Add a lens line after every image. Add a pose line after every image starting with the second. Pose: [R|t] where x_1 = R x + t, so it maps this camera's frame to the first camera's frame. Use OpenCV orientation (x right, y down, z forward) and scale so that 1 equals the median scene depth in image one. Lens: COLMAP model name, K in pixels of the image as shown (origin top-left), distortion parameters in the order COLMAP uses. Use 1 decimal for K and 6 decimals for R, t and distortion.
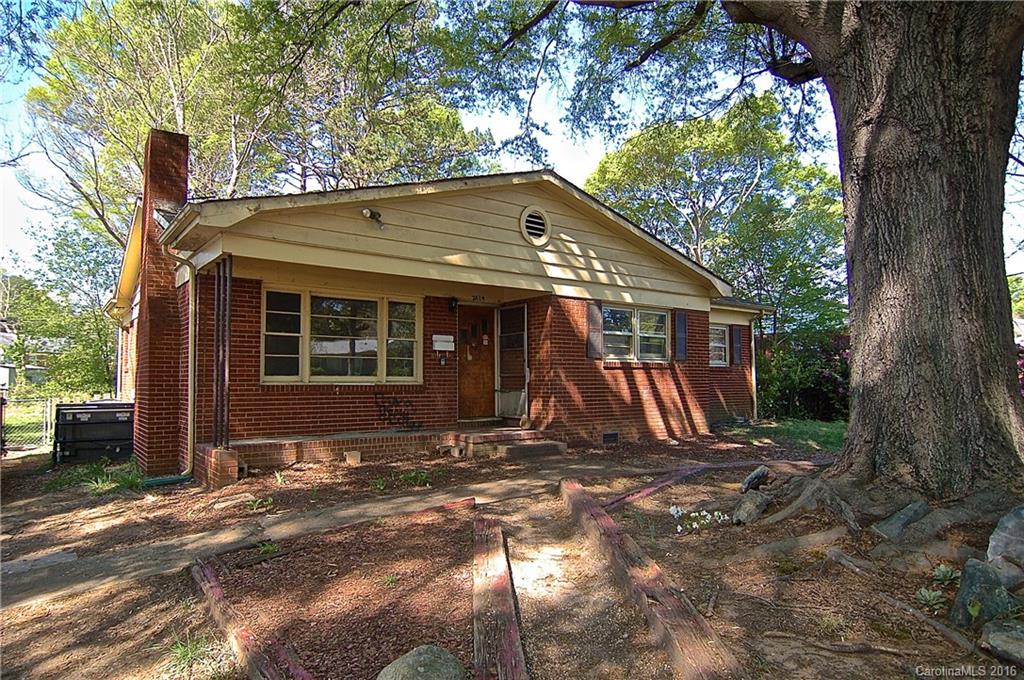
lens RADIAL K [[598.0, 0, 512.0], [0, 598.0, 340.0], [0, 0, 1]] dist [-0.013278, -0.002525]
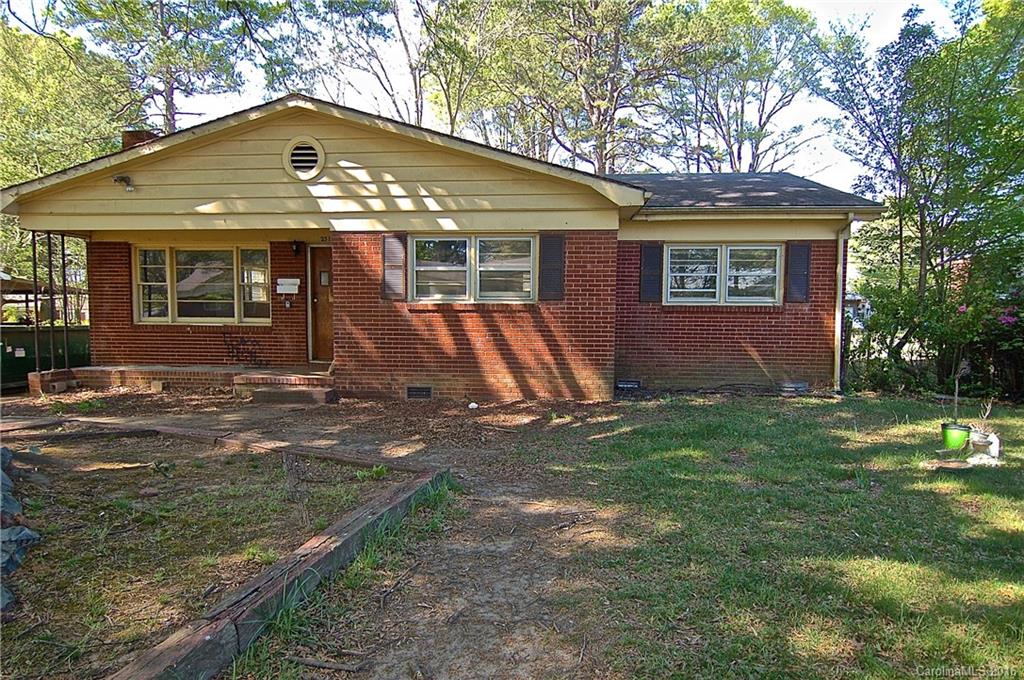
lens RADIAL K [[598.0, 0, 512.0], [0, 598.0, 340.0], [0, 0, 1]] dist [-0.013278, -0.002525]
pose [[0.761623, 0.040117, -0.646777, 0.850195], [0.036429, 0.993853, 0.104543, 0.003882], [0.646995, -0.103184, 0.755480, 0.458244]]
